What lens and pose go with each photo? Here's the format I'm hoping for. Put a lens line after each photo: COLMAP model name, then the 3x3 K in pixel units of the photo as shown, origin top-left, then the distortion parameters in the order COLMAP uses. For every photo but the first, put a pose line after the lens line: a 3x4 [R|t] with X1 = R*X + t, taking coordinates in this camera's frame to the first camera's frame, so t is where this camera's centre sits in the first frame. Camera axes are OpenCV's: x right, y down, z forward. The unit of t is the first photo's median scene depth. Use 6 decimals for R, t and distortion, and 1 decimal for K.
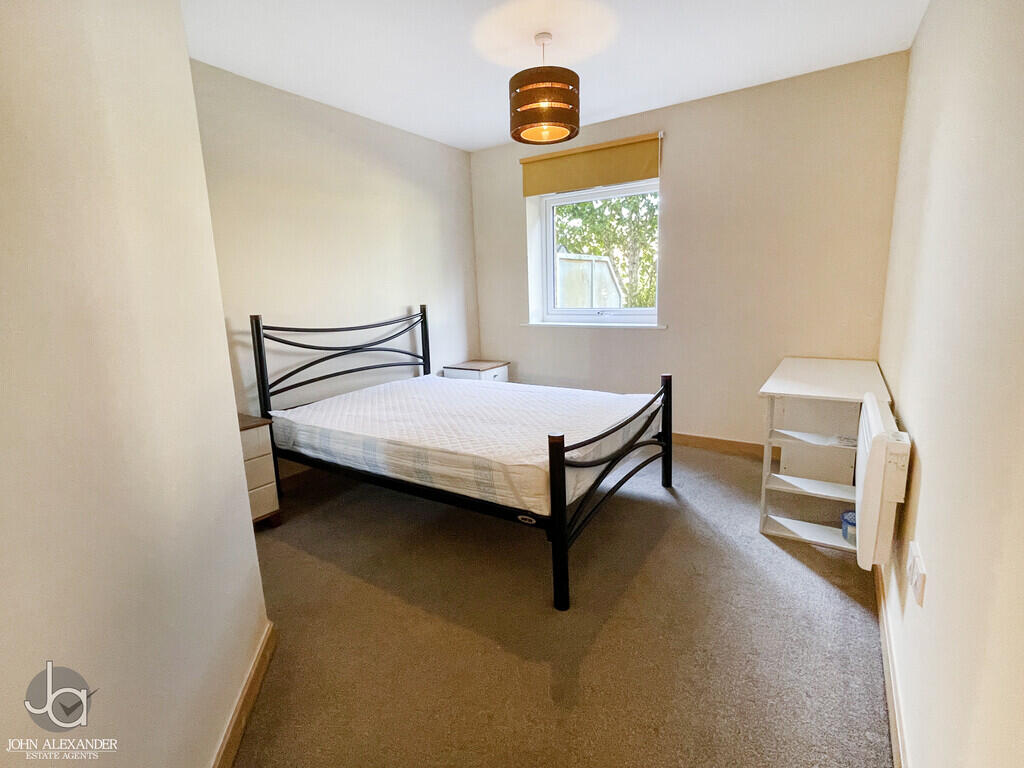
lens RADIAL K [[486.4, 0, 512.6], [0, 486.4, 383.2], [0, 0, 1]] dist [-0.004228, -0.000583]
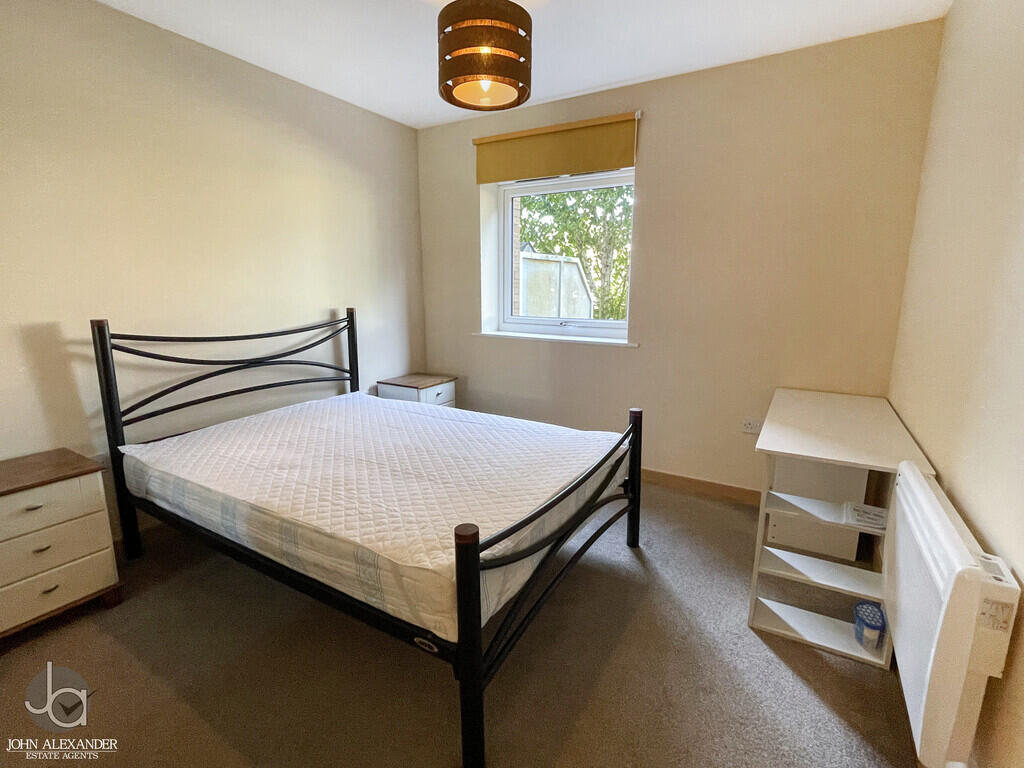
lens RADIAL K [[486.4, 0, 512.9], [0, 486.4, 385.0], [0, 0, 1]] dist [-0.004228, -0.000583]
pose [[0.998227, 0.025197, 0.053917, 0.070303], [-0.025692, 0.999634, 0.008495, -0.060766], [-0.053683, -0.009865, 0.998509, 0.212790]]
